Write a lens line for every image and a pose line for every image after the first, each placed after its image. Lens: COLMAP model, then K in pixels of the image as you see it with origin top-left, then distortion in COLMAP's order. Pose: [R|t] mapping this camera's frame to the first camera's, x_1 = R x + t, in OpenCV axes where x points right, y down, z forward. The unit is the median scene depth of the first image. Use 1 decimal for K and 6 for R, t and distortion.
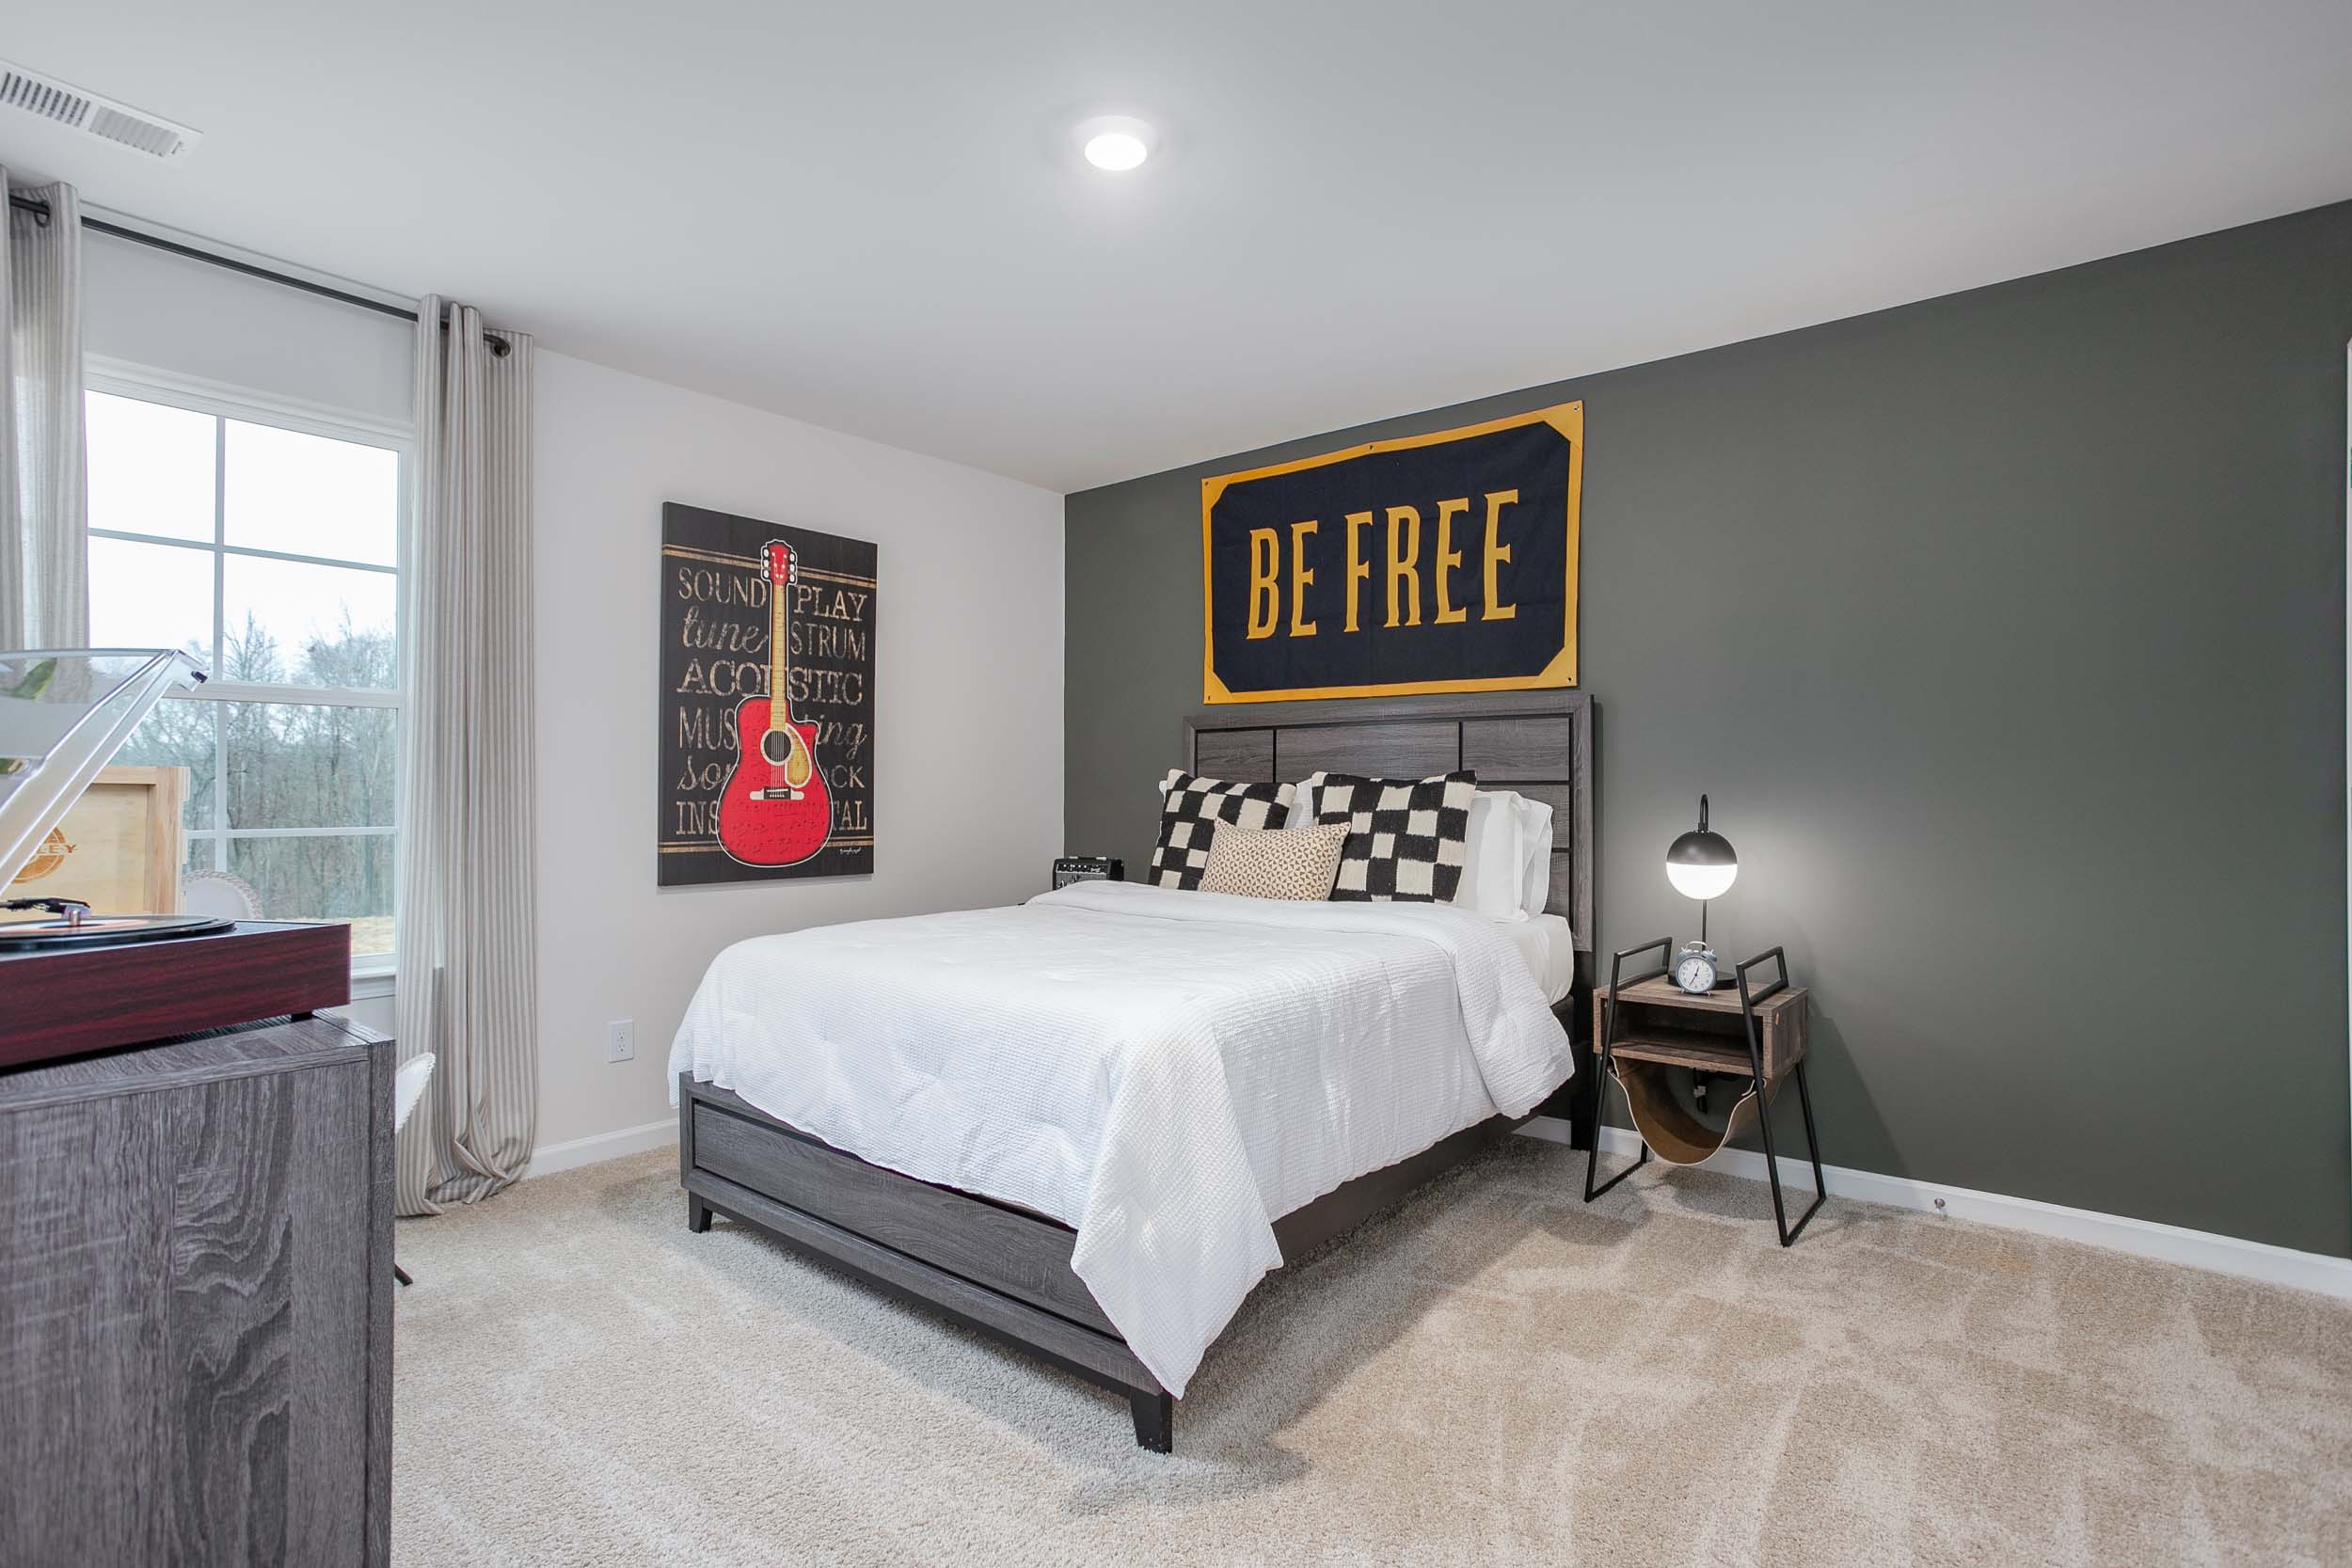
lens RADIAL K [[1173.1, 0, 1172.0], [0, 1173.1, 768.5], [0, 0, 1]] dist [-0.057990, 0.041531]
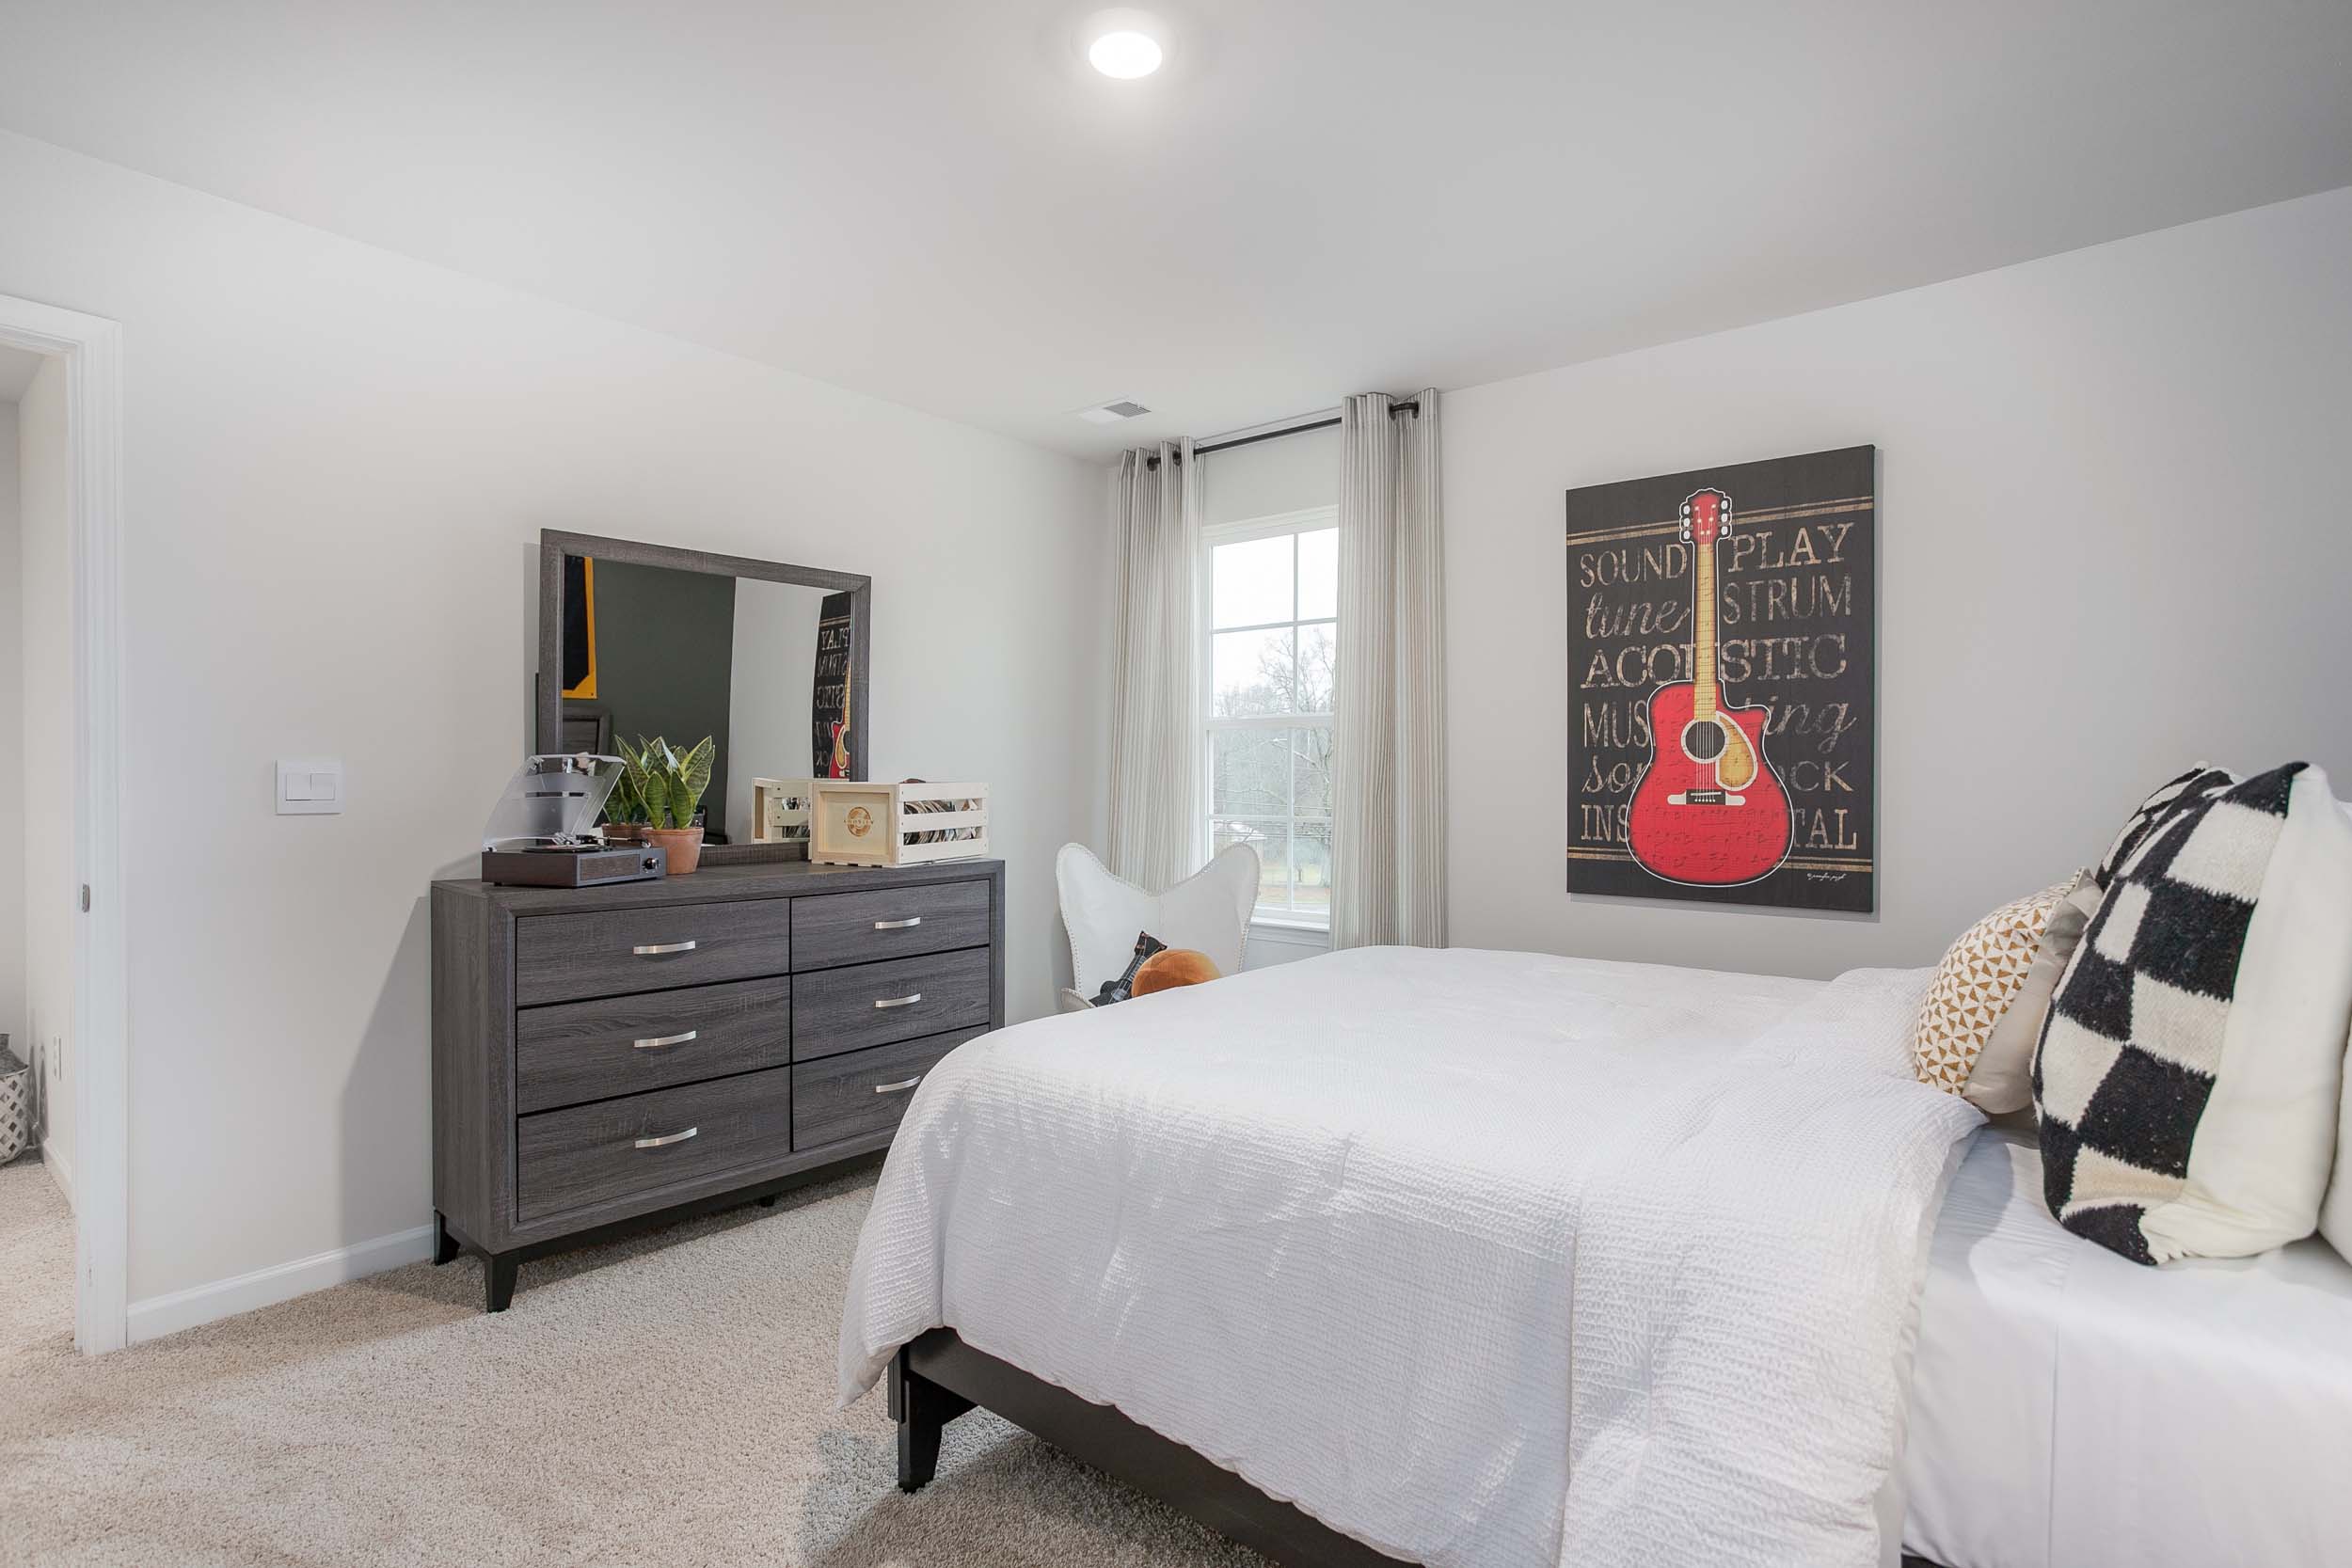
lens RADIAL K [[1173.1, 0, 1172.0], [0, 1173.1, 768.5], [0, 0, 1]] dist [-0.057990, 0.041531]
pose [[-0.021578, -0.005550, -0.999752, 0.492548], [0.019804, 0.999786, -0.005977, -0.001628], [0.999571, -0.019928, -0.021464, 0.645290]]
